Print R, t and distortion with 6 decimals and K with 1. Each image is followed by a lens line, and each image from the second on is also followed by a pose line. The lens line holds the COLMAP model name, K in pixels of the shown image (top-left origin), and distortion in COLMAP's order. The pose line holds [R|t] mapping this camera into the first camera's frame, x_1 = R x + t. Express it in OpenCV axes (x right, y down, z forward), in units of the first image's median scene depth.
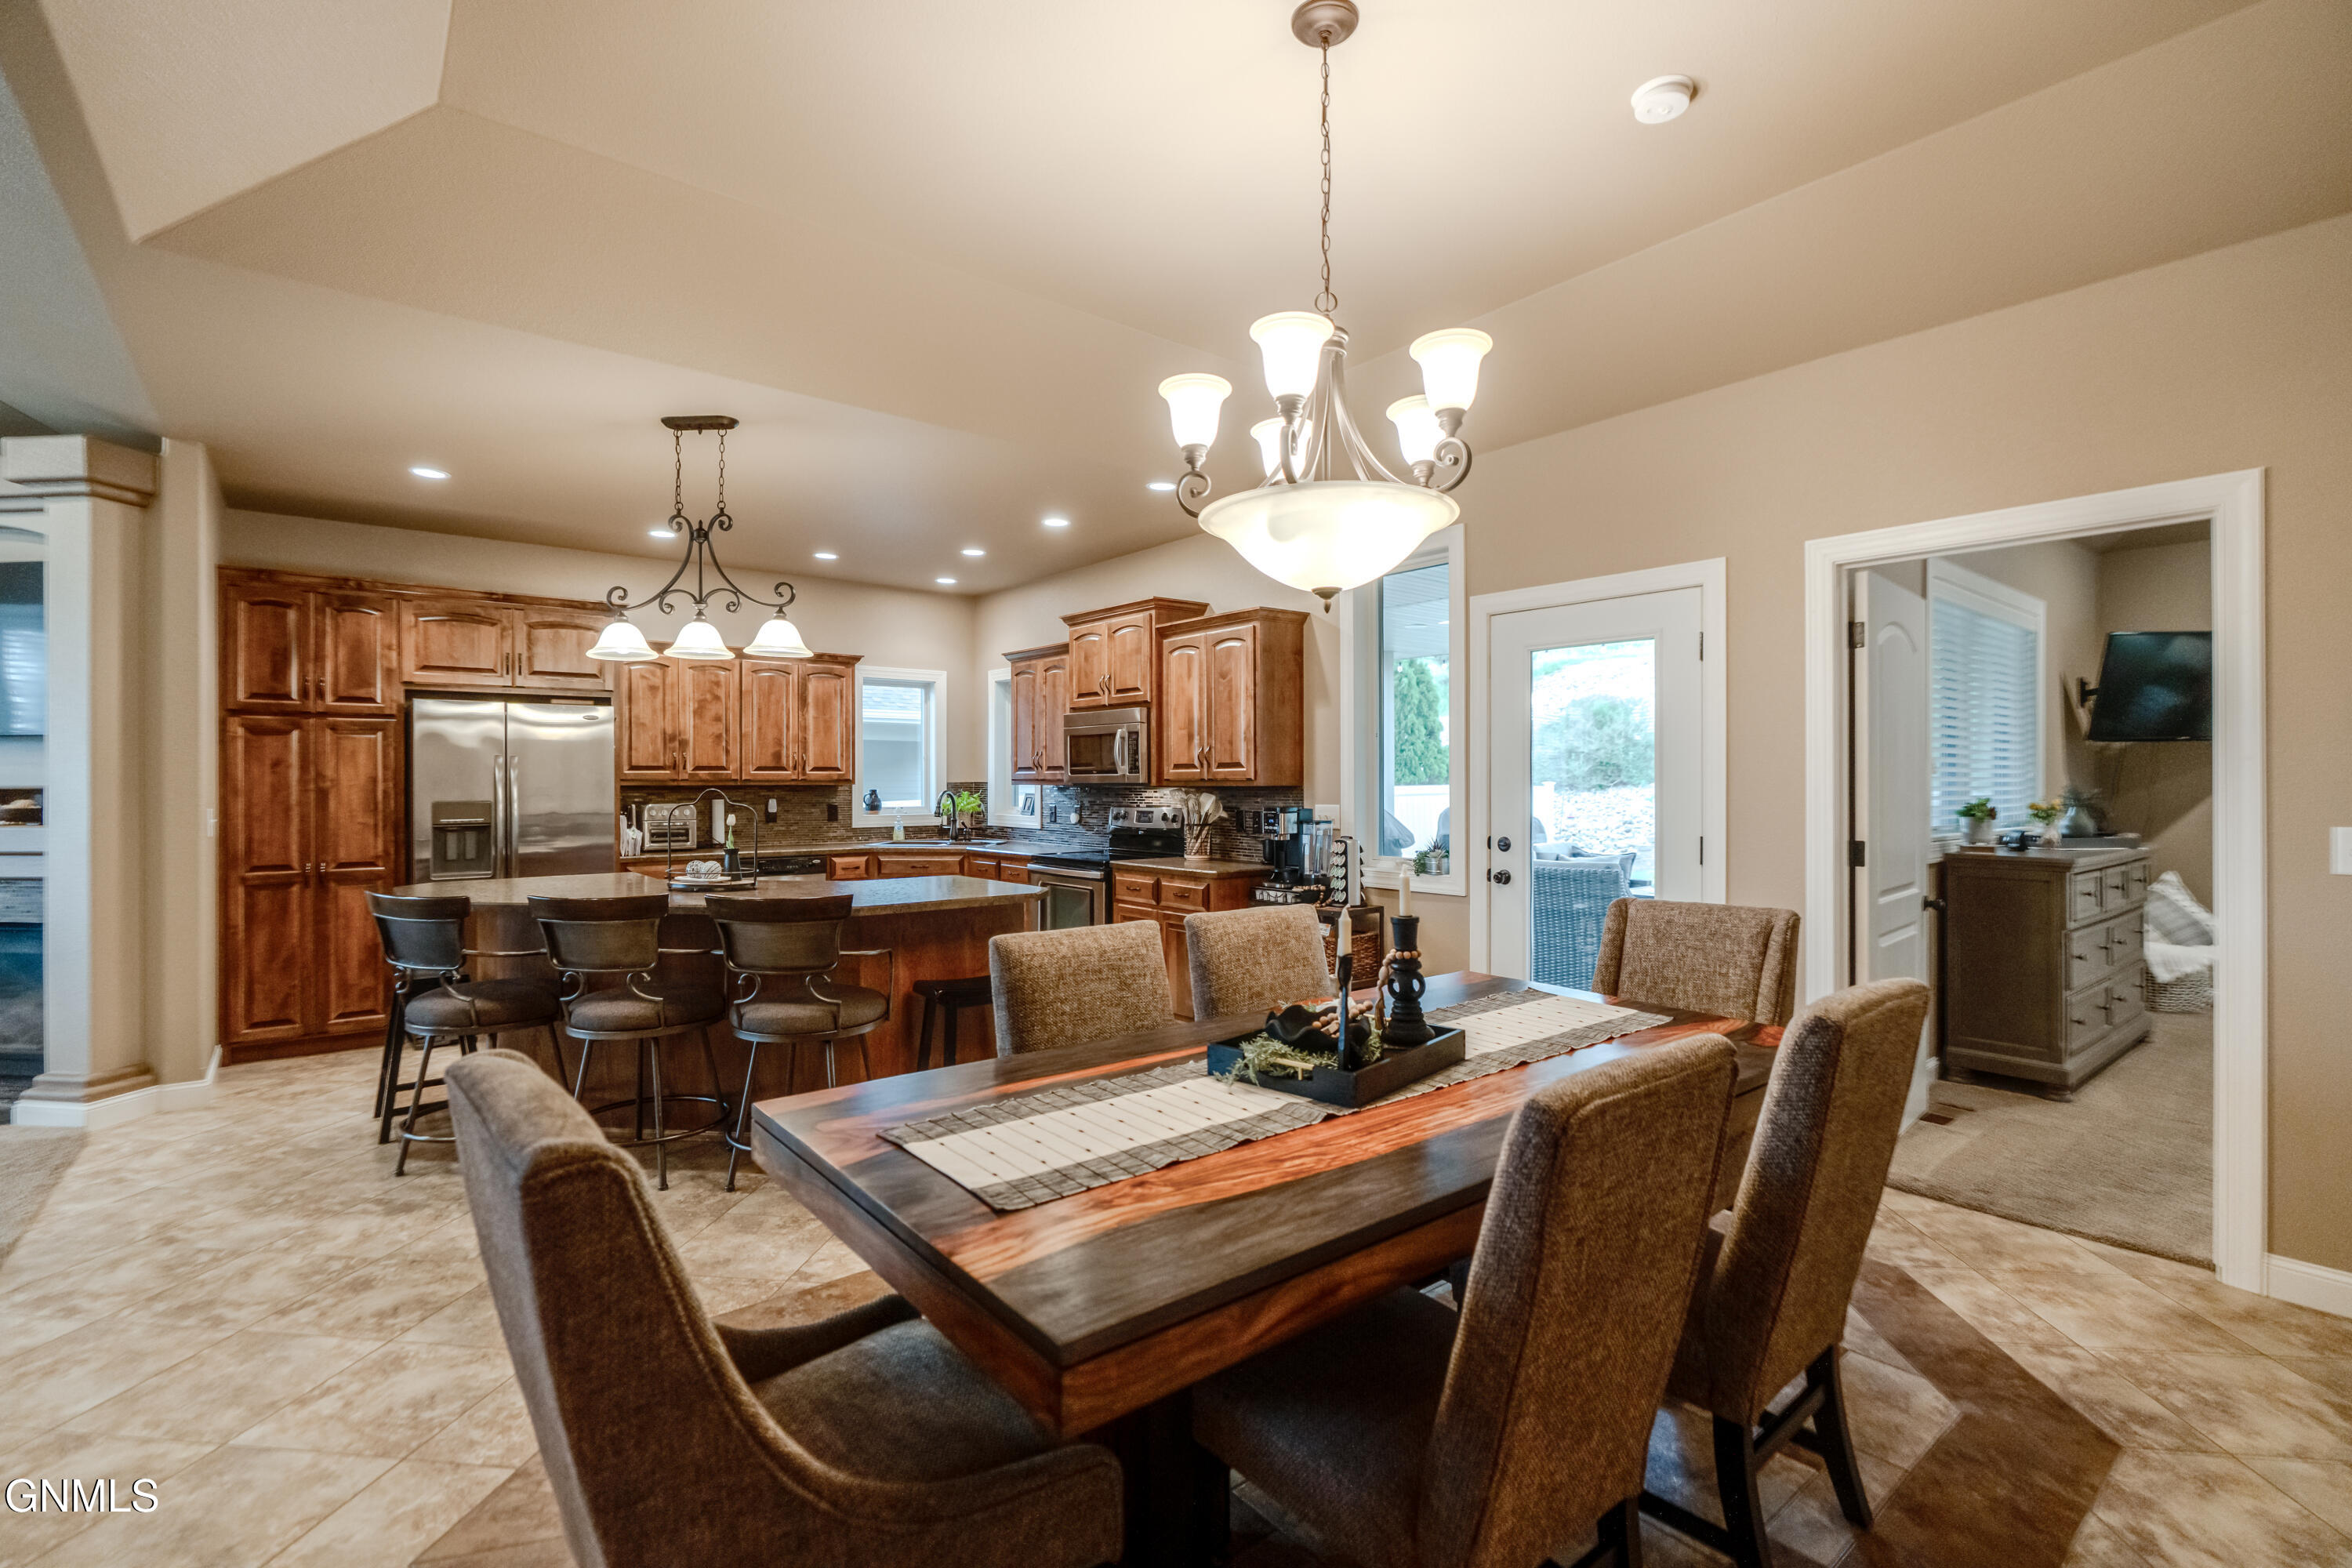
lens RADIAL K [[1060.8, 0, 1175.1], [0, 1060.8, 777.7], [0, 0, 1]] dist [-0.007423, 0.001036]
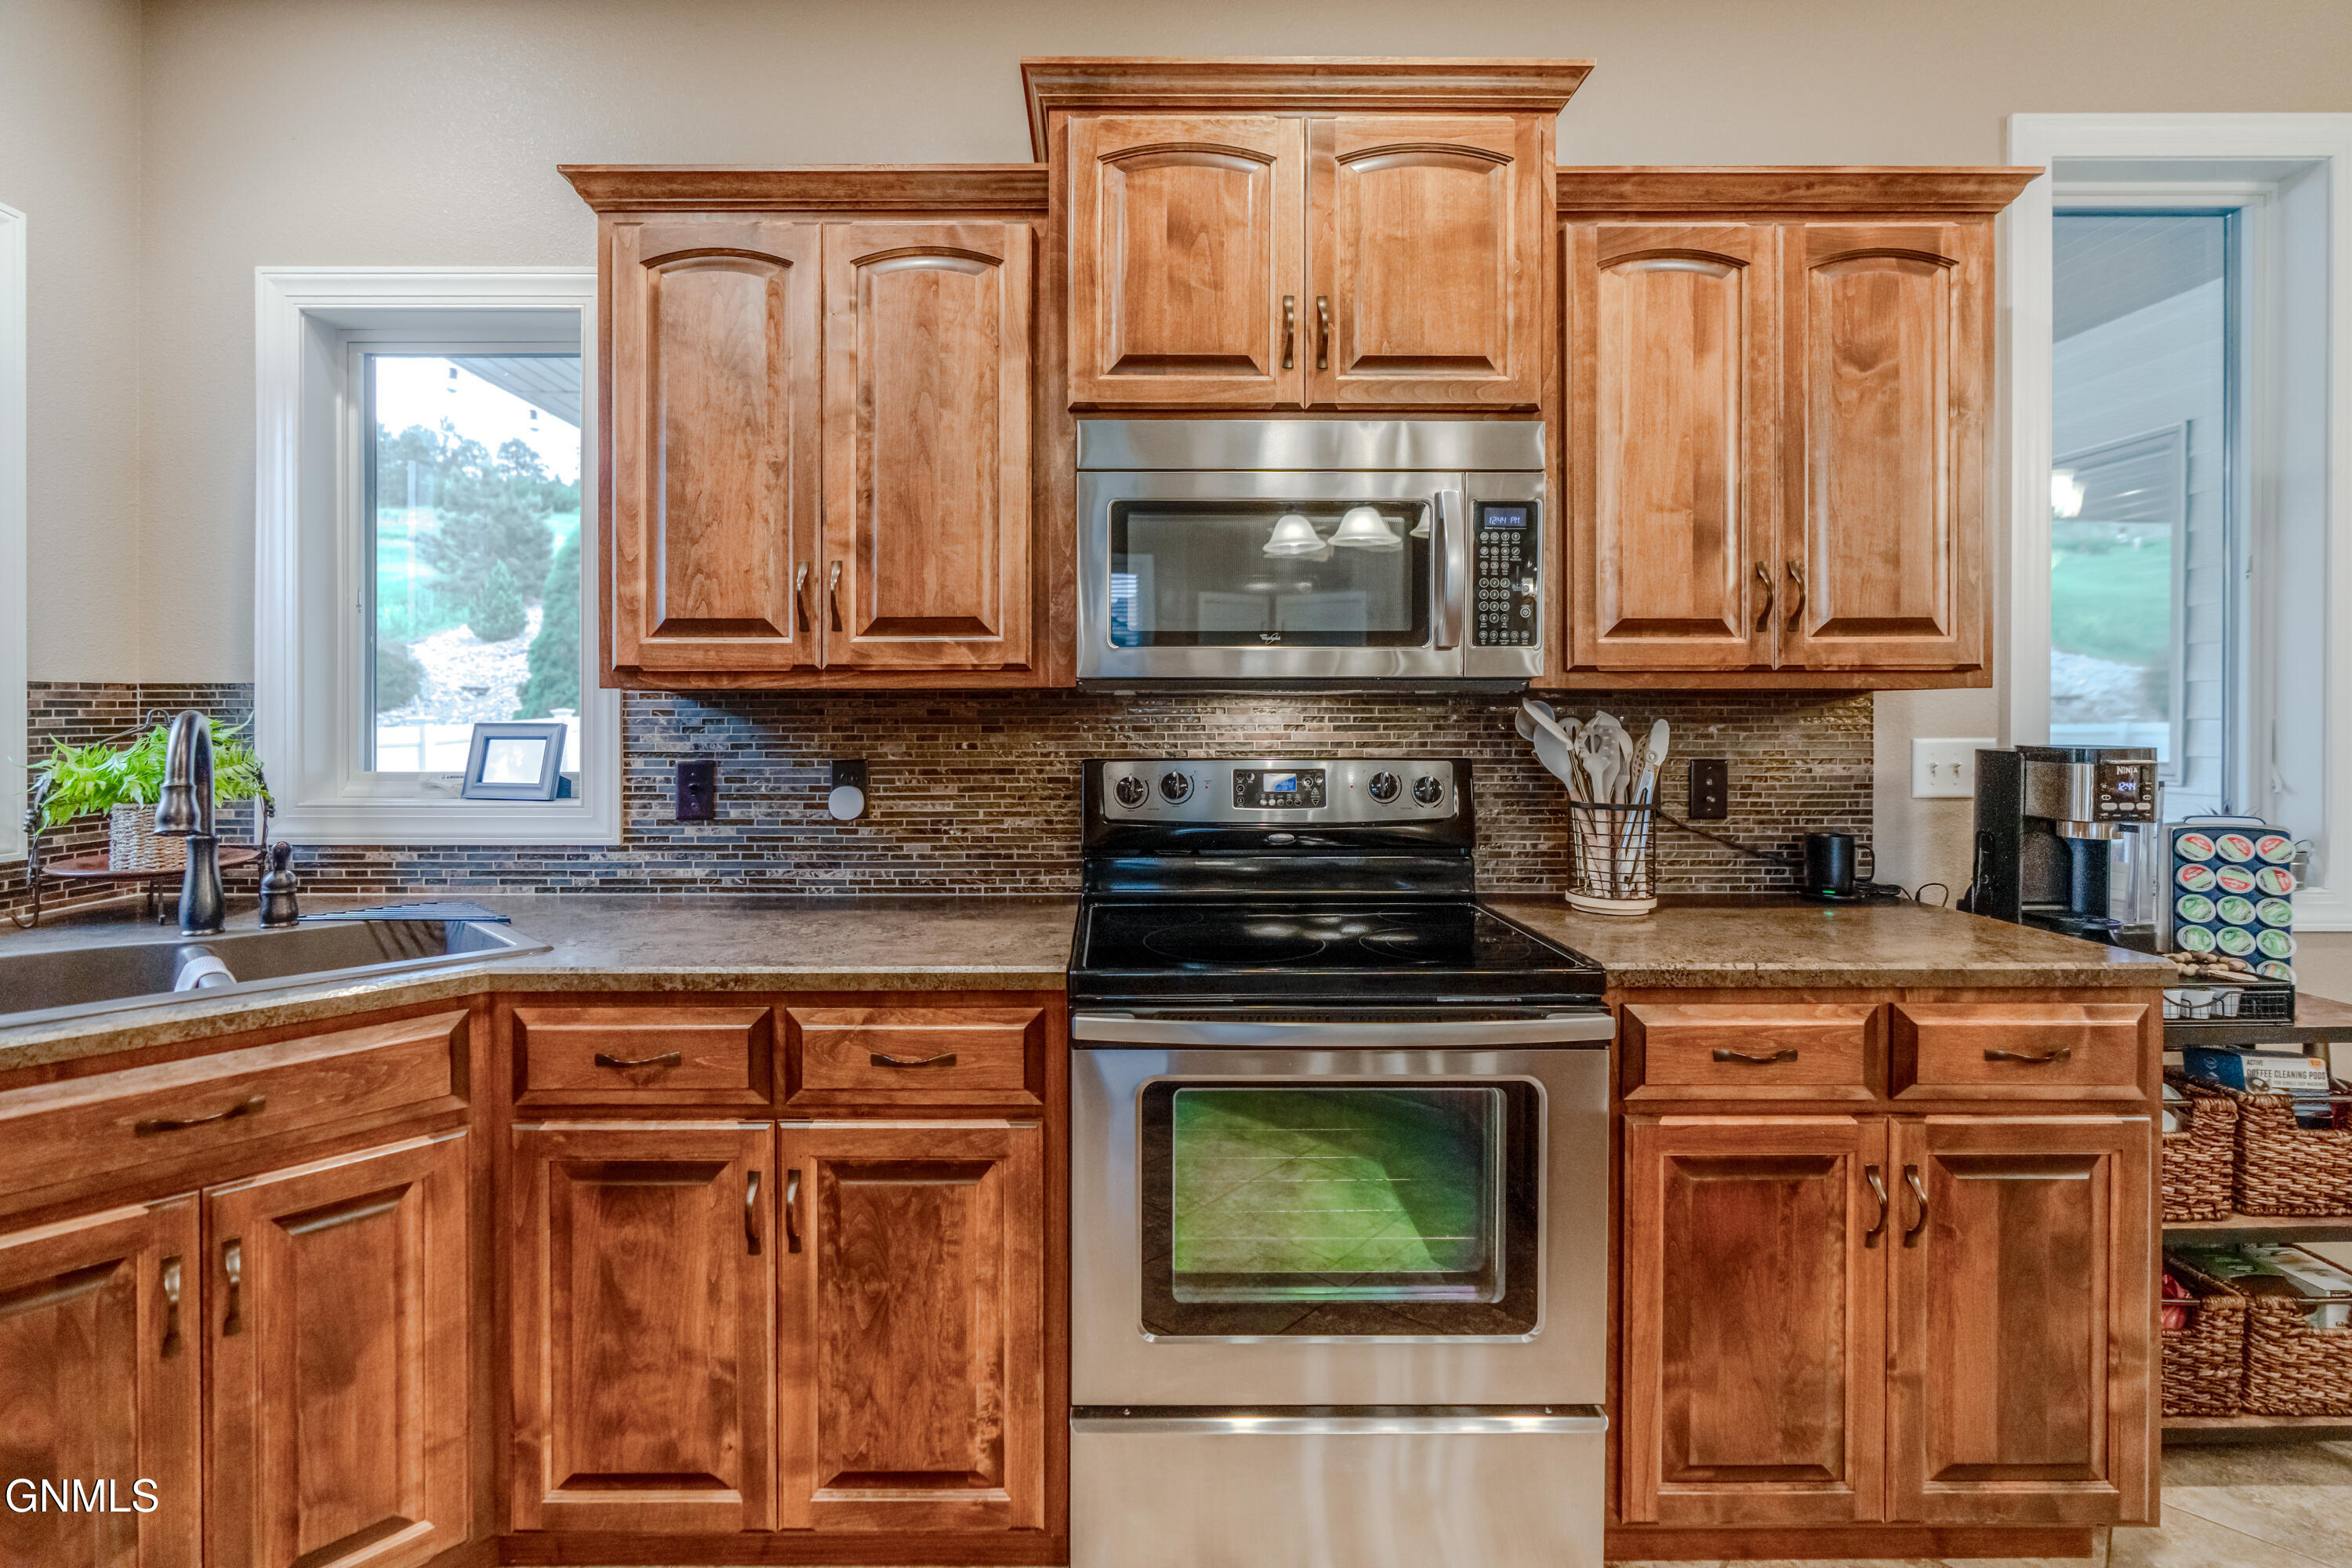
lens RADIAL K [[1081.2, 0, 1123.2], [0, 1081.2, 716.8], [0, 0, 1]] dist [-0.017056, 0.009256]
pose [[0.629959, -0.002607, 0.776624, -0.366482], [-0.002067, 0.999985, 0.005033, 0.015995], [-0.776625, -0.004775, 0.629945, 0.973547]]
